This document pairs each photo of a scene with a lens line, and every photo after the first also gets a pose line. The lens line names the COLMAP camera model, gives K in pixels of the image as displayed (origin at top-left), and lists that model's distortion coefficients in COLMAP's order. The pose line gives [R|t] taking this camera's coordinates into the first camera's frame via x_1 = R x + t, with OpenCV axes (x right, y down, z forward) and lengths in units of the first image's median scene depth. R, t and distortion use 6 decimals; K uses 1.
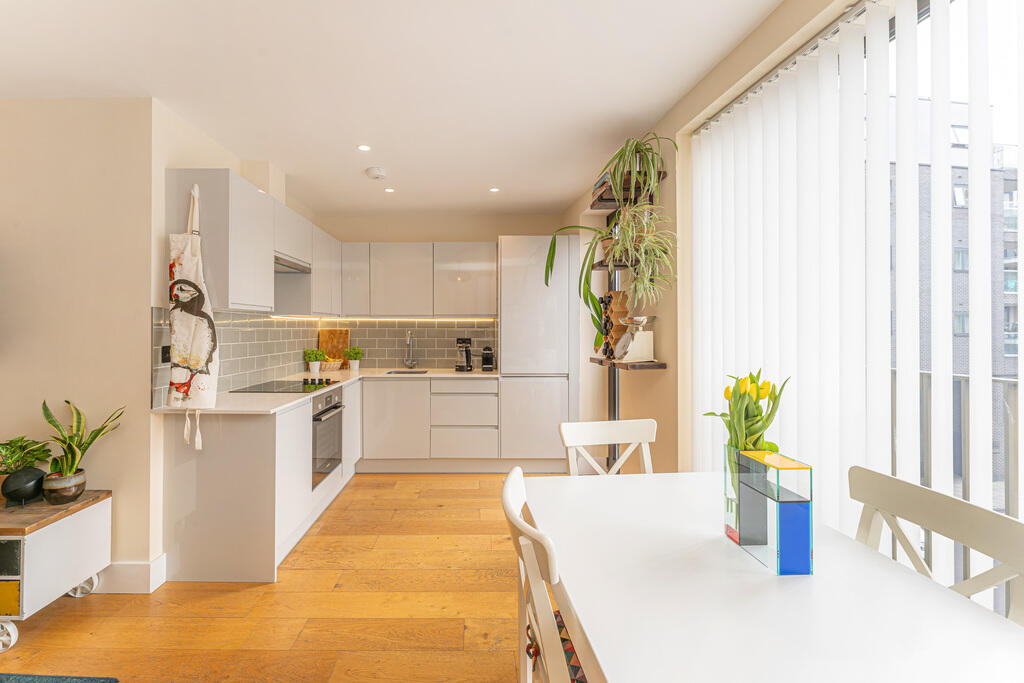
lens RADIAL K [[416.9, 0, 473.7], [0, 416.9, 320.3], [0, 0, 1]] dist [-0.000098, 0.000008]
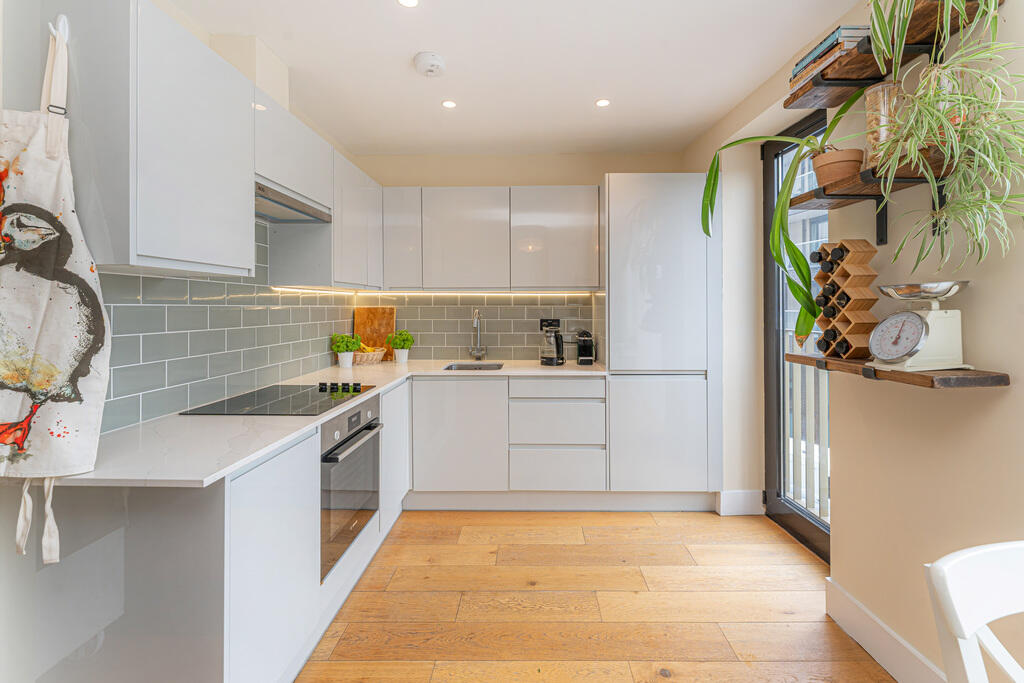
lens RADIAL K [[424.9, 0, 536.2], [0, 424.9, 304.1], [0, 0, 1]] dist [-0.001416, -0.000299]
pose [[0.999960, -0.001172, 0.008894, -0.074845], [0.001041, 0.999891, 0.014750, 0.007150], [-0.008910, -0.014740, 0.999852, 0.337166]]
